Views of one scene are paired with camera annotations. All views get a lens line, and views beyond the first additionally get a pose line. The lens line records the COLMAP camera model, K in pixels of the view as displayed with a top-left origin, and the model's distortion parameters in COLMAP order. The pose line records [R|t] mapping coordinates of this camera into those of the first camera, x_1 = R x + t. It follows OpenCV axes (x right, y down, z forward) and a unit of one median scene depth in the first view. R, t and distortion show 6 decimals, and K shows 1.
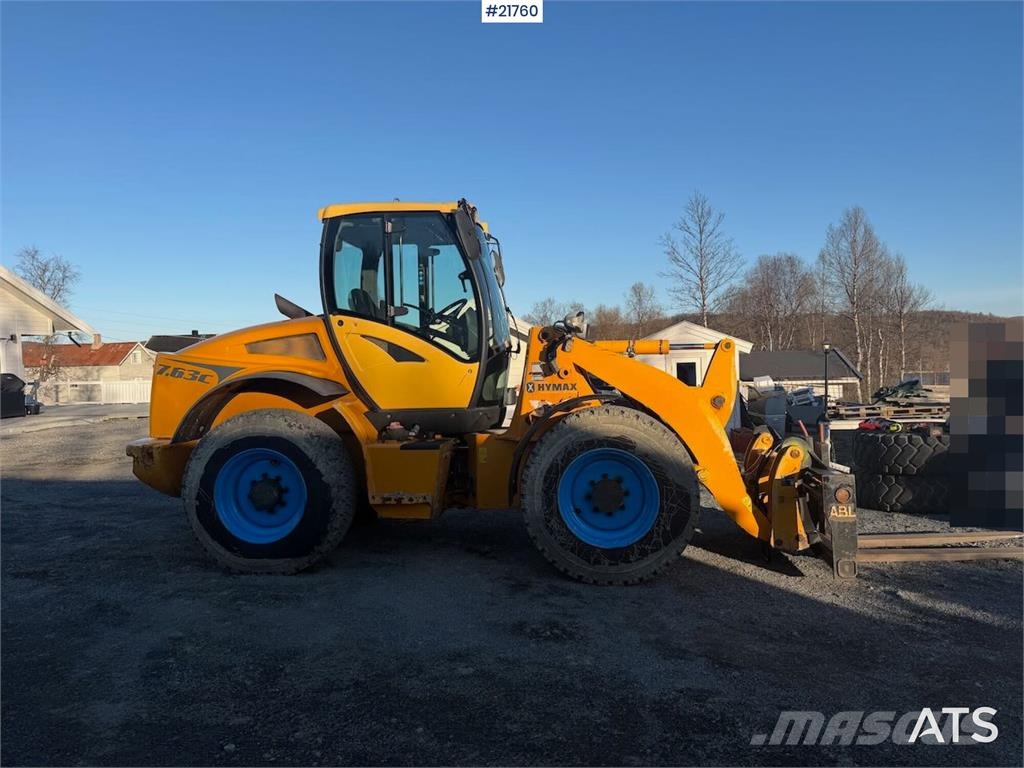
lens RADIAL K [[711.6, 0, 508.6], [0, 711.6, 380.7], [0, 0, 1]] dist [0.058233, -0.062404]
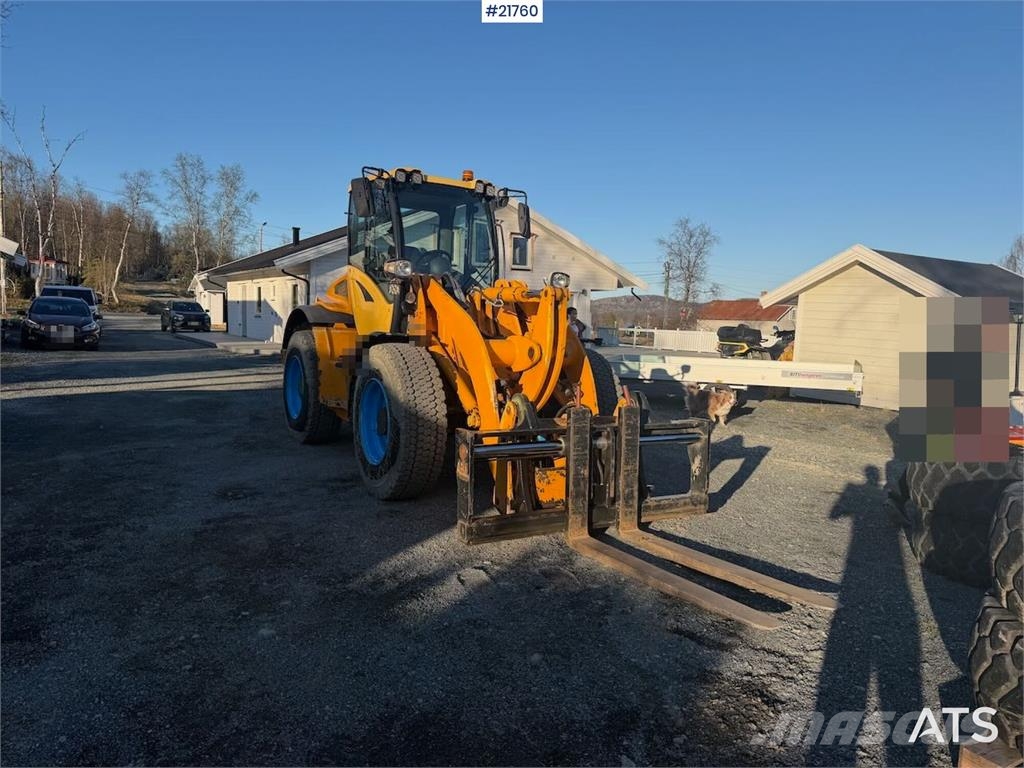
lens RADIAL K [[711.6, 0, 518.2], [0, 711.6, 389.8], [0, 0, 1]] dist [0.058233, -0.062404]
pose [[0.613089, 0.116225, -0.781418, 0.129357], [-0.062251, 0.993151, 0.098876, -0.001633], [0.787557, -0.011976, 0.616125, 0.052115]]
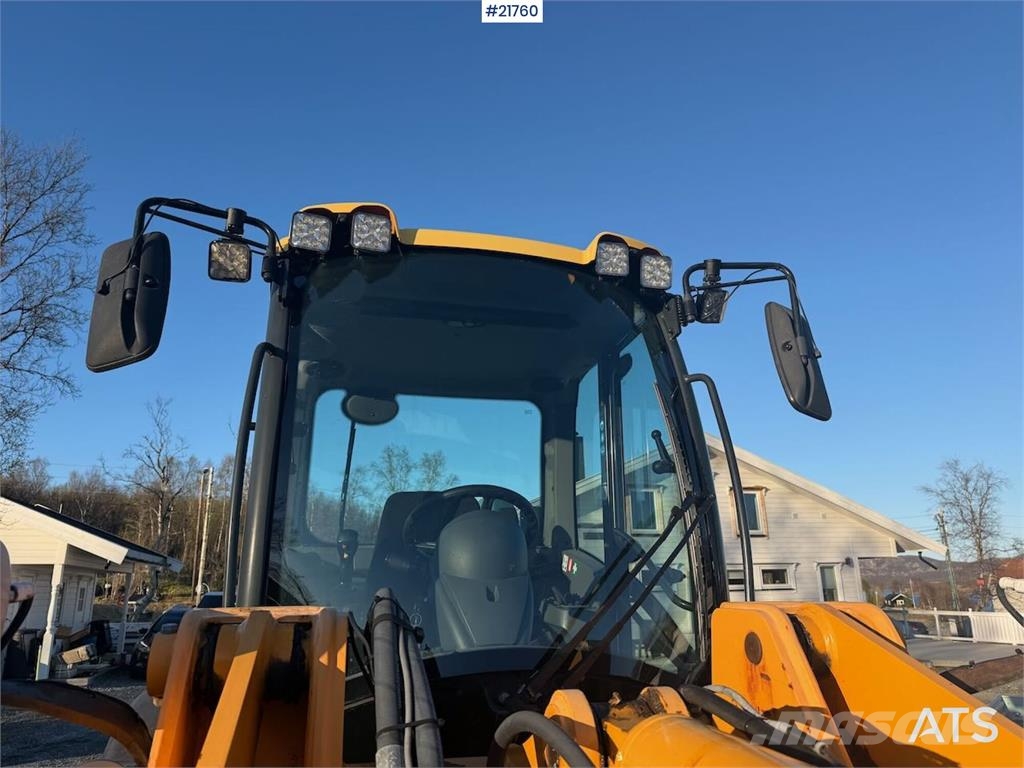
lens RADIAL K [[711.6, 0, 512.5], [0, 711.6, 383.7], [0, 0, 1]] dist [0.058233, -0.062404]
pose [[0.346725, -0.250017, -0.904032, 0.031808], [-0.015163, 0.962200, -0.271920, -0.010090], [0.937844, 0.107989, 0.329828, 0.123395]]
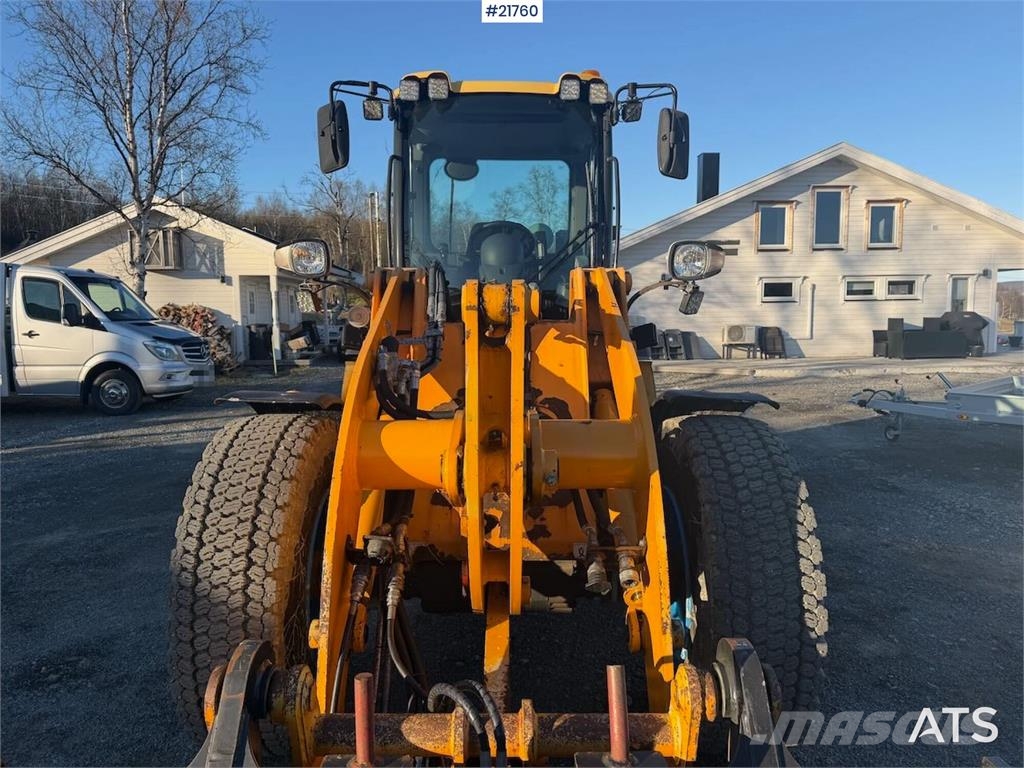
lens RADIAL K [[711.6, 0, 506.7], [0, 711.6, 377.3], [0, 0, 1]] dist [0.058233, -0.062404]
pose [[0.132511, 0.110080, -0.985050, 0.077904], [-0.021925, 0.993896, 0.108119, -0.006199], [0.990939, 0.007270, 0.134116, 0.125457]]
